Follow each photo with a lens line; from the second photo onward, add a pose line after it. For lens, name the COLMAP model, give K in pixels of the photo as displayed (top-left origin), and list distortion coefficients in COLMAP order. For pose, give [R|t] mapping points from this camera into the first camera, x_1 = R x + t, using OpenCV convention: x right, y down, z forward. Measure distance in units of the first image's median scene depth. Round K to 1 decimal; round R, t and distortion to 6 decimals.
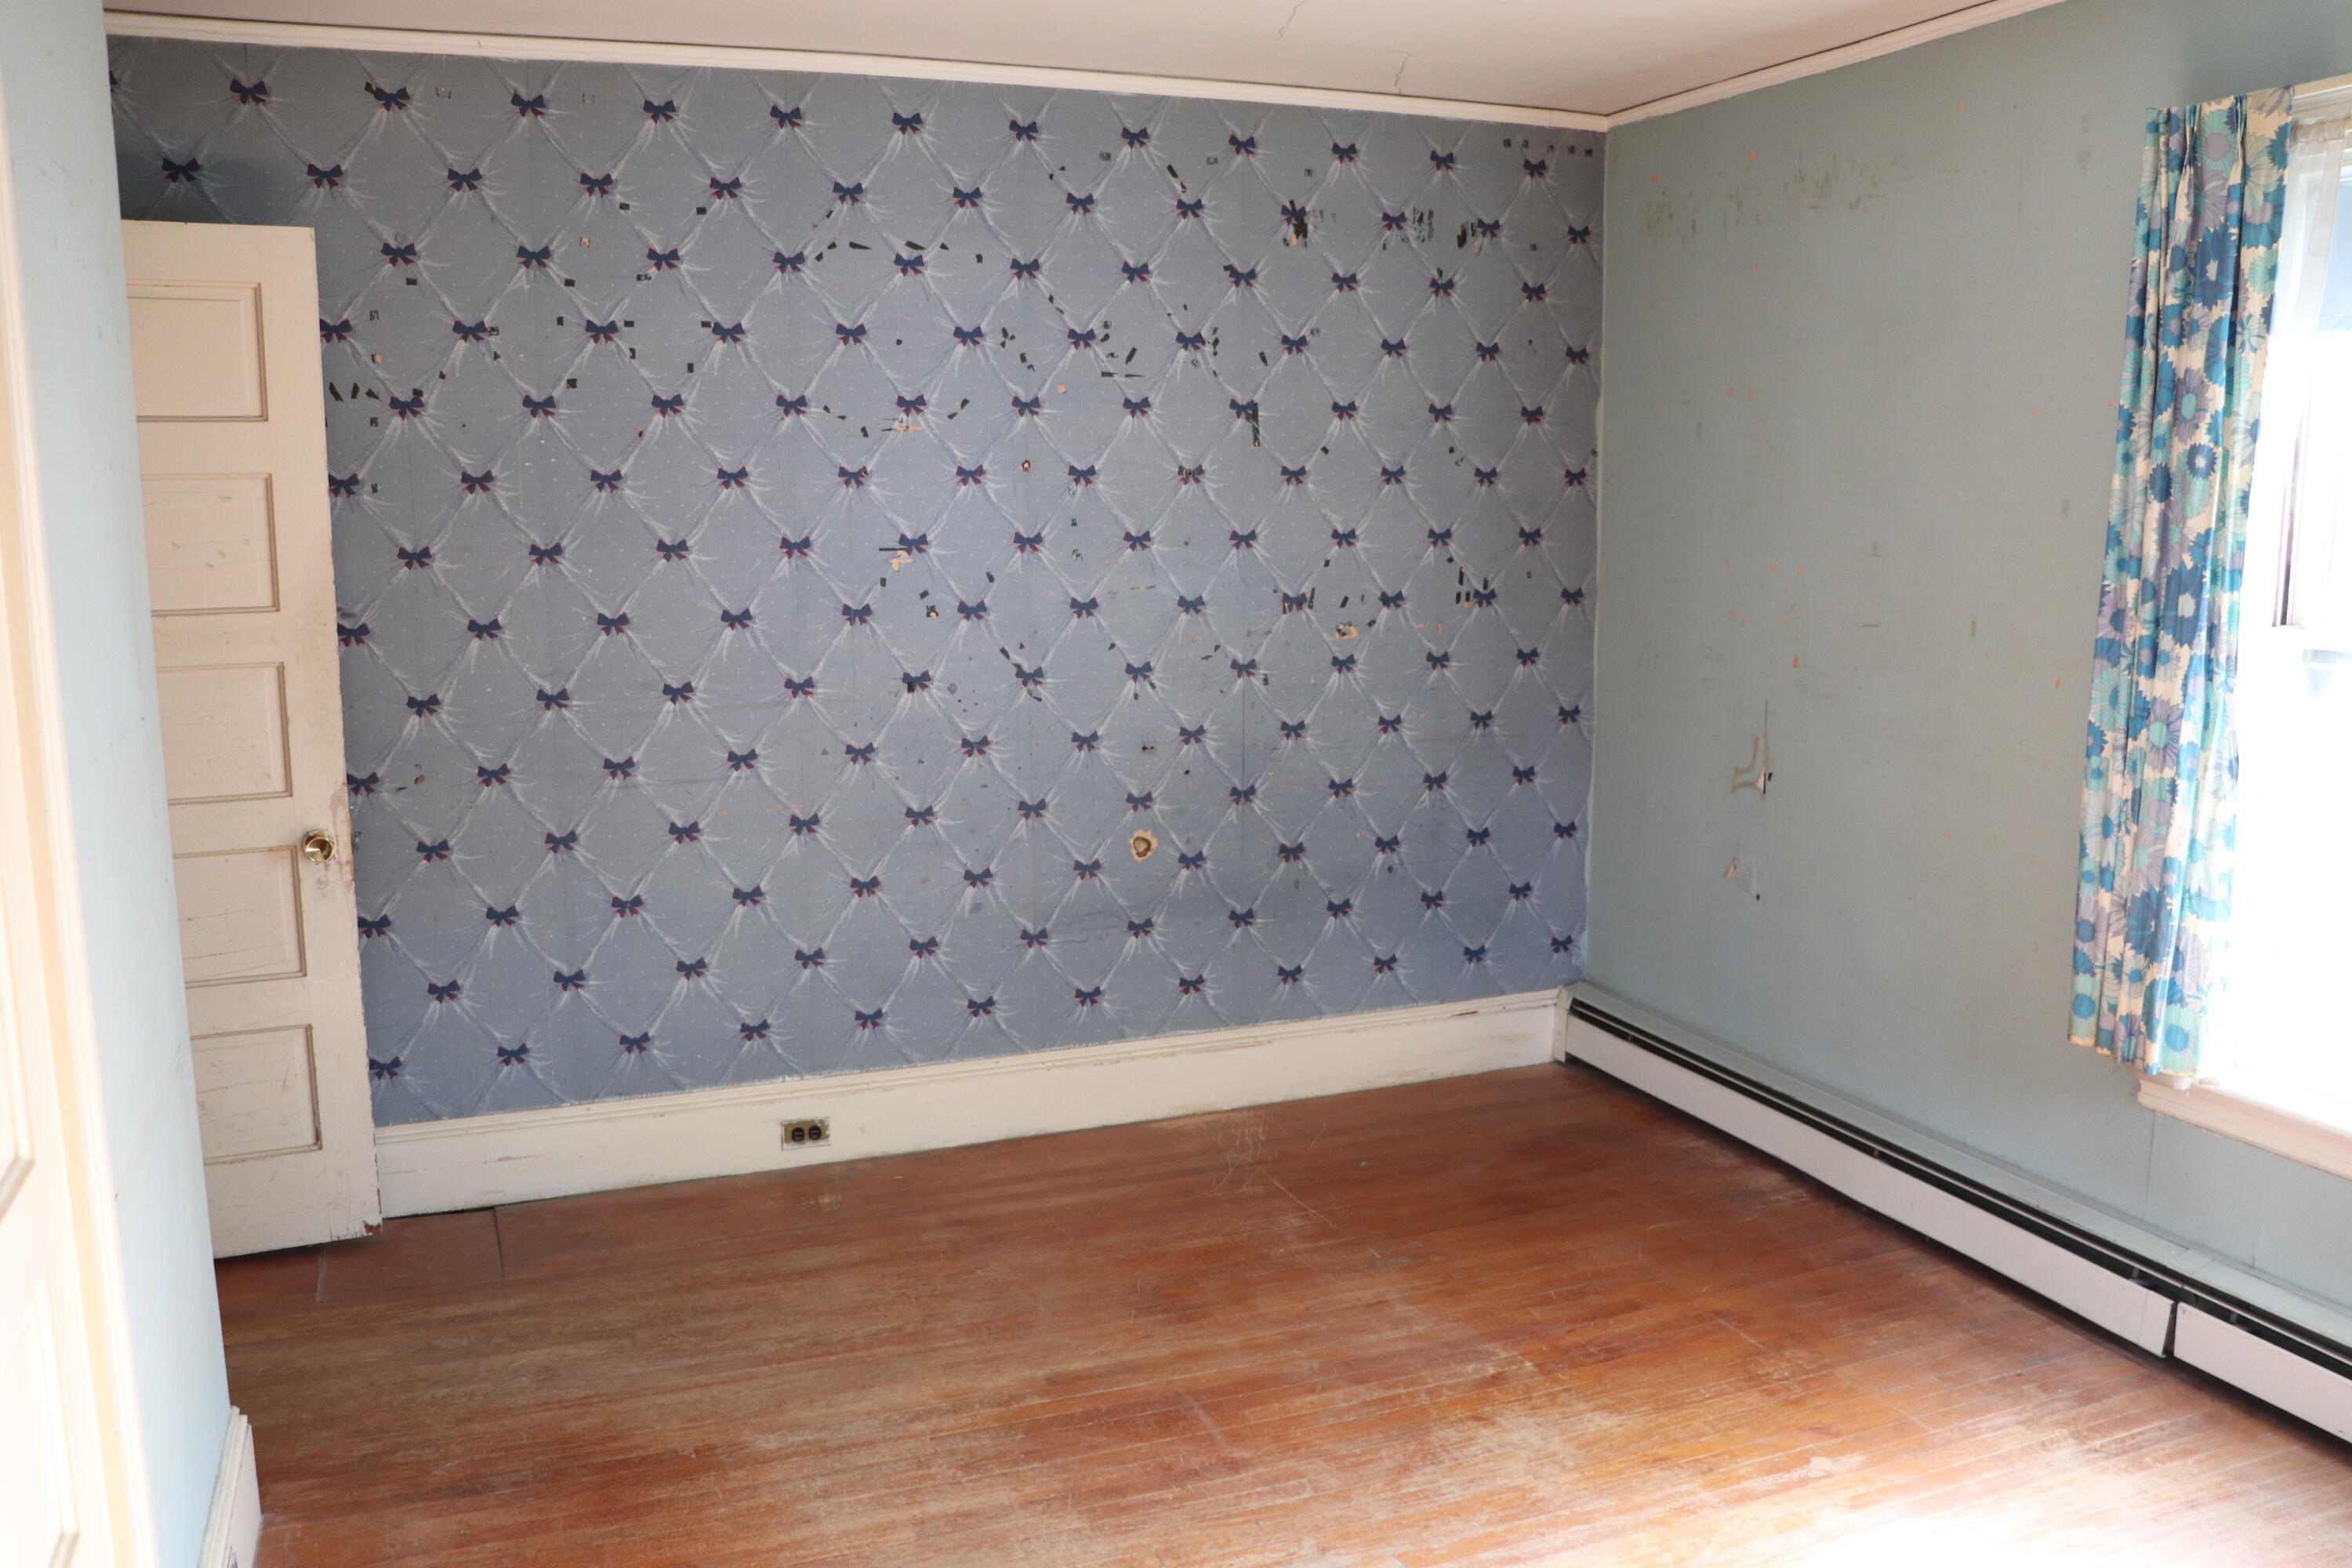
lens RADIAL K [[1940.5, 0, 1182.3], [0, 1940.5, 797.0], [0, 0, 1]] dist [-0.175585, 0.158075]
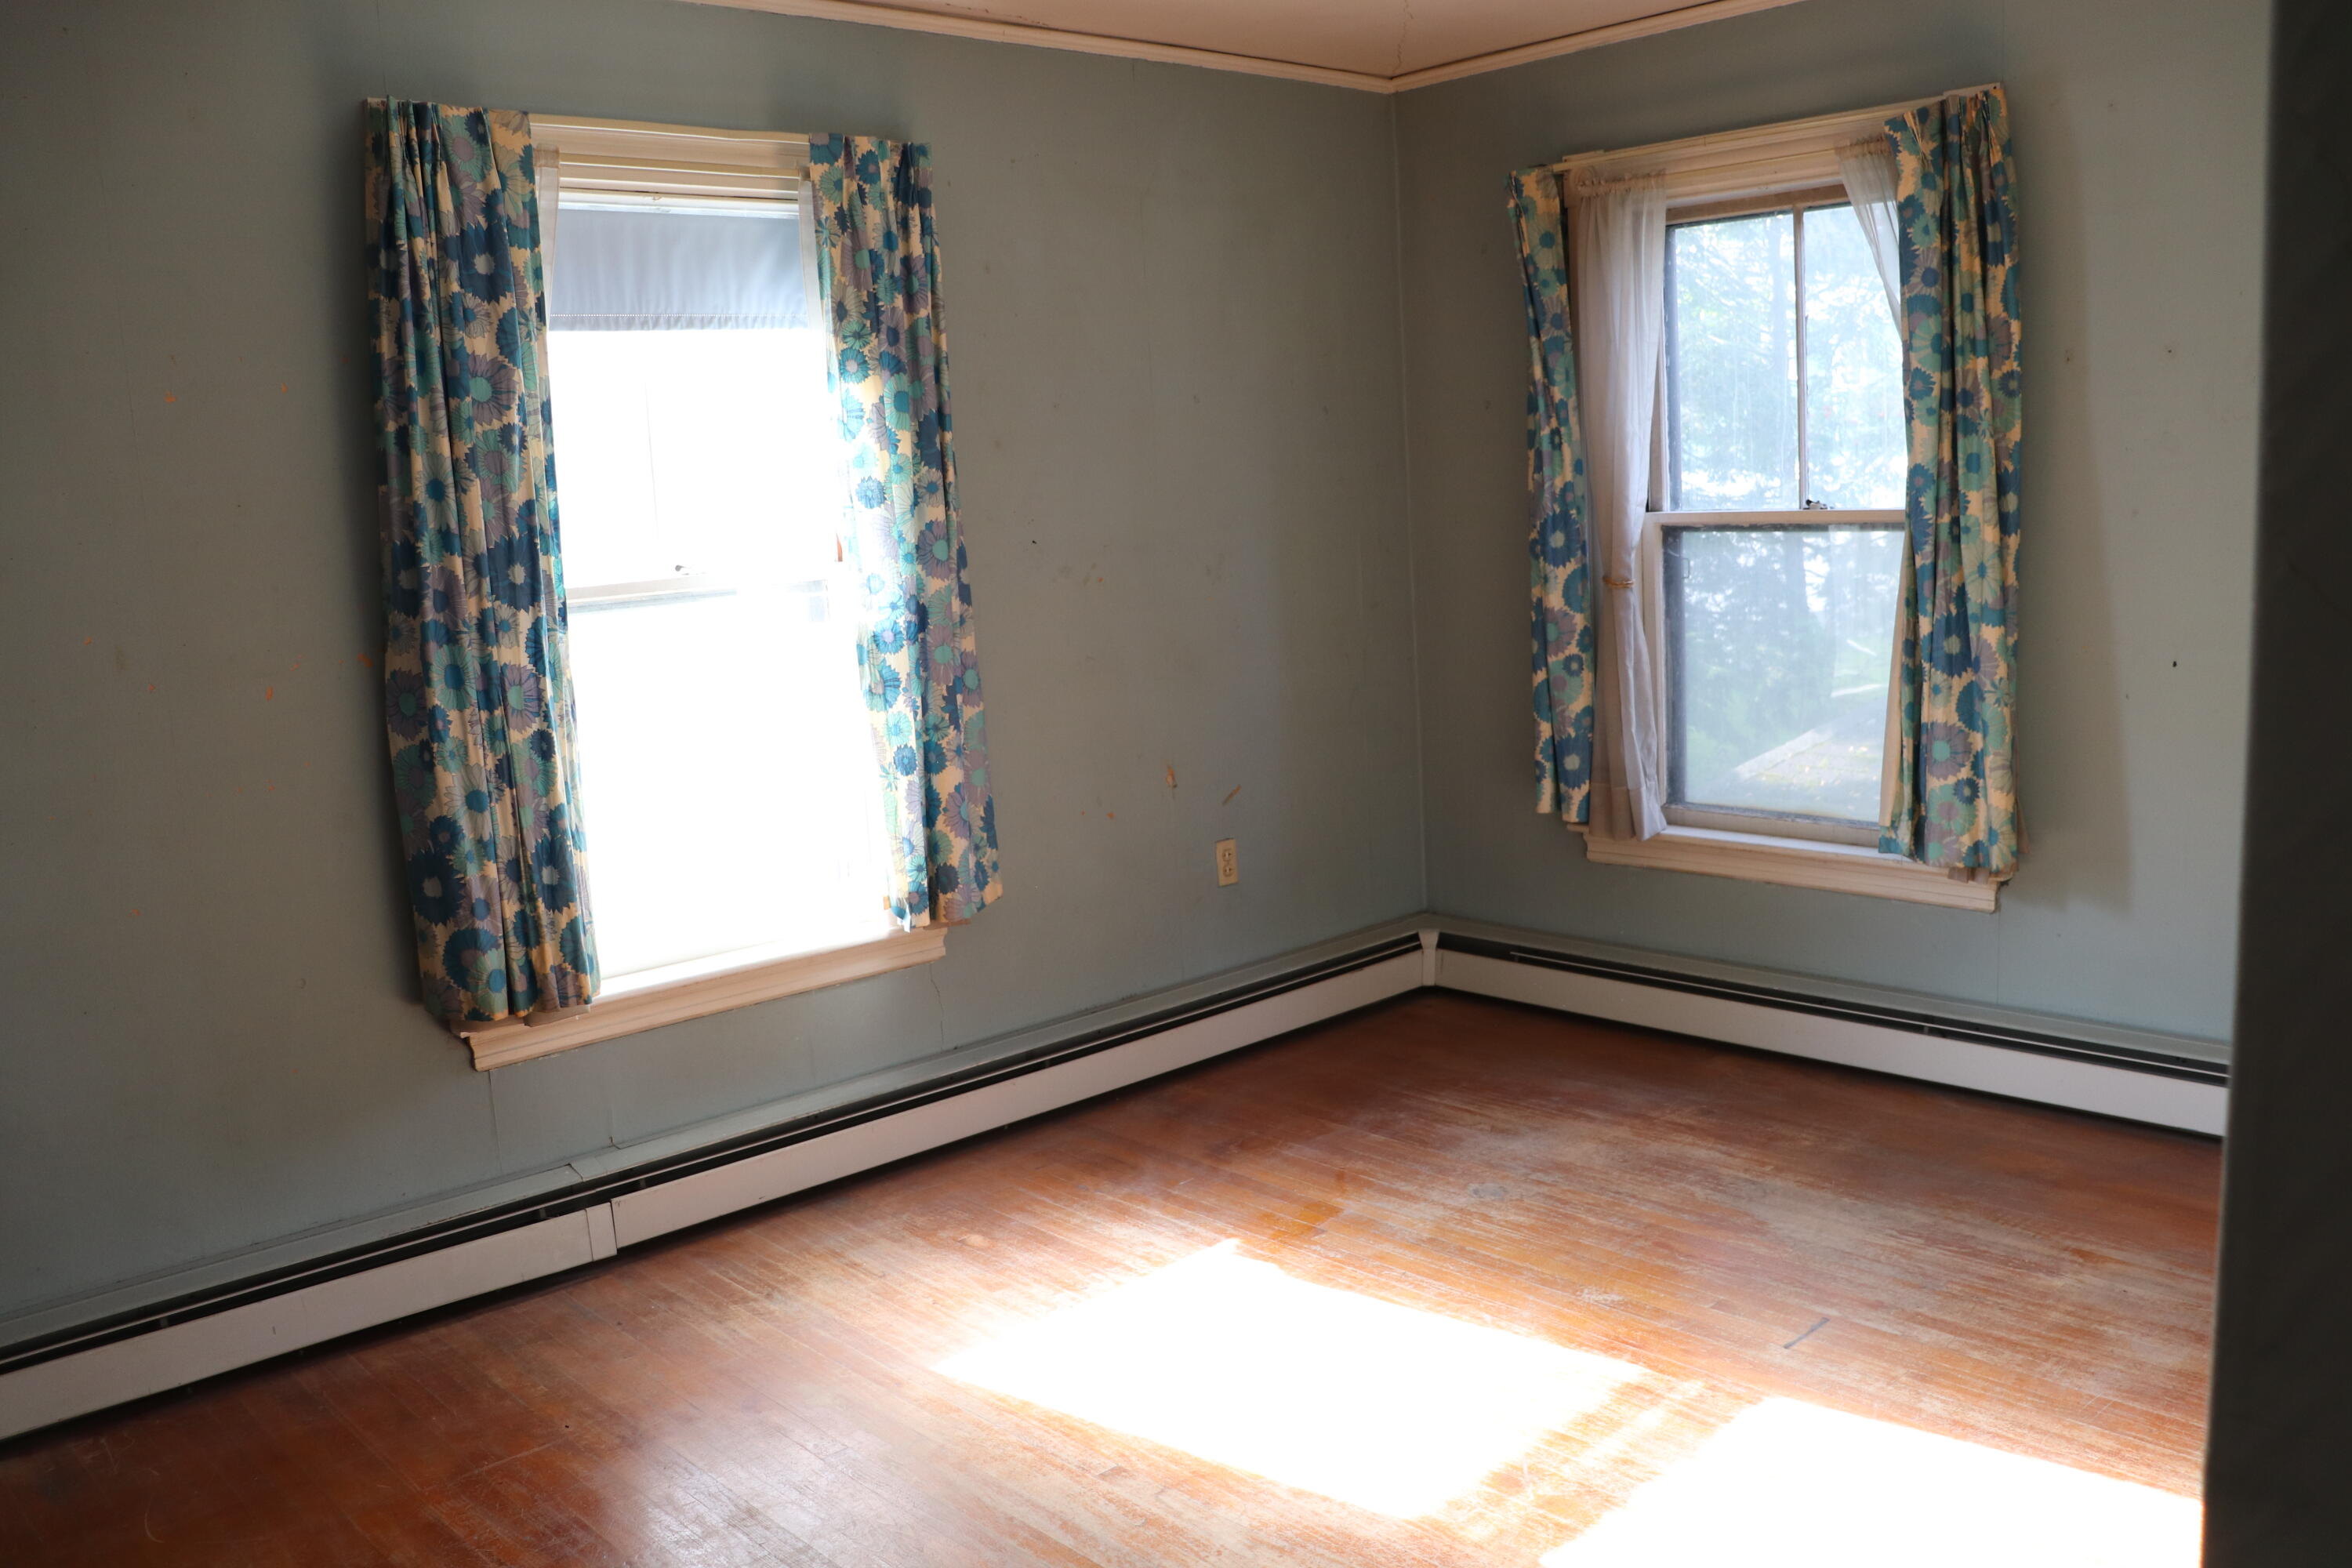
lens RADIAL K [[1940.5, 0, 1182.3], [0, 1940.5, 797.0], [0, 0, 1]] dist [-0.175585, 0.158075]
pose [[-0.371284, -0.127032, 0.919789, -0.630605], [0.195246, 0.957768, 0.211091, -0.136829], [-0.907759, 0.257959, -0.330802, 1.058520]]
